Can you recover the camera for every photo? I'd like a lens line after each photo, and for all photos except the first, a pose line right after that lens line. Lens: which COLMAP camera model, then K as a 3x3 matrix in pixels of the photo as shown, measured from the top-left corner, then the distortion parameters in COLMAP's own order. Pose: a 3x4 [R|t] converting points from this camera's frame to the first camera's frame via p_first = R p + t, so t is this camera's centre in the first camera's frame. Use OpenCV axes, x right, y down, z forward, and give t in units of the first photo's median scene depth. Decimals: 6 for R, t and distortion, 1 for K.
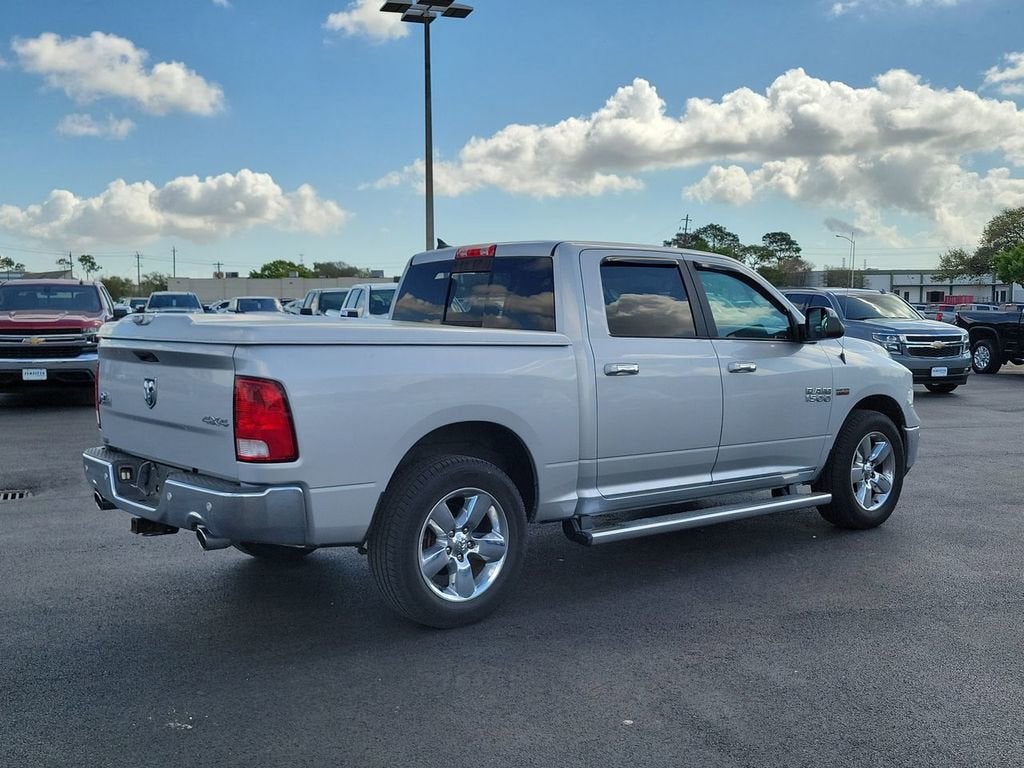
lens RADIAL K [[1180.1, 0, 527.1], [0, 1180.1, 446.8], [0, 0, 1]] dist [0.030389, 0.009395]
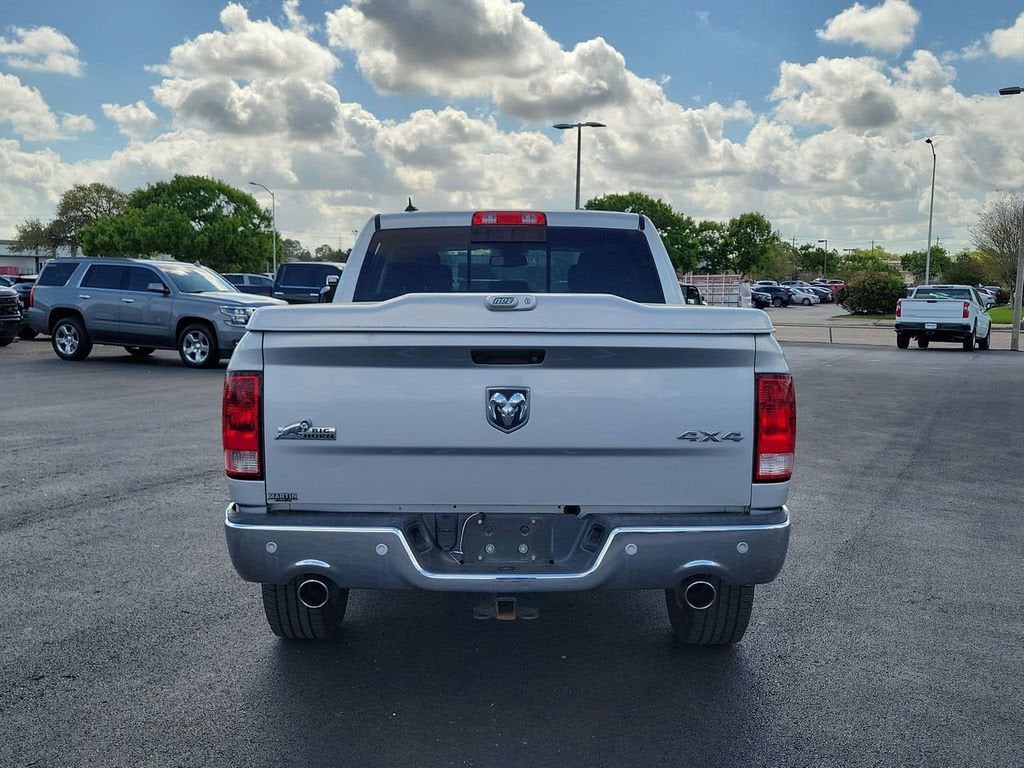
lens RADIAL K [[1123.4, 0, 511.7], [0, 1123.4, 418.4], [0, 0, 1]] dist [0.010336, 0.019224]
pose [[0.601654, -0.092330, 0.793403, -0.137818], [0.086413, 0.994991, 0.050260, -0.012137], [-0.794069, 0.038321, 0.606618, 0.100630]]
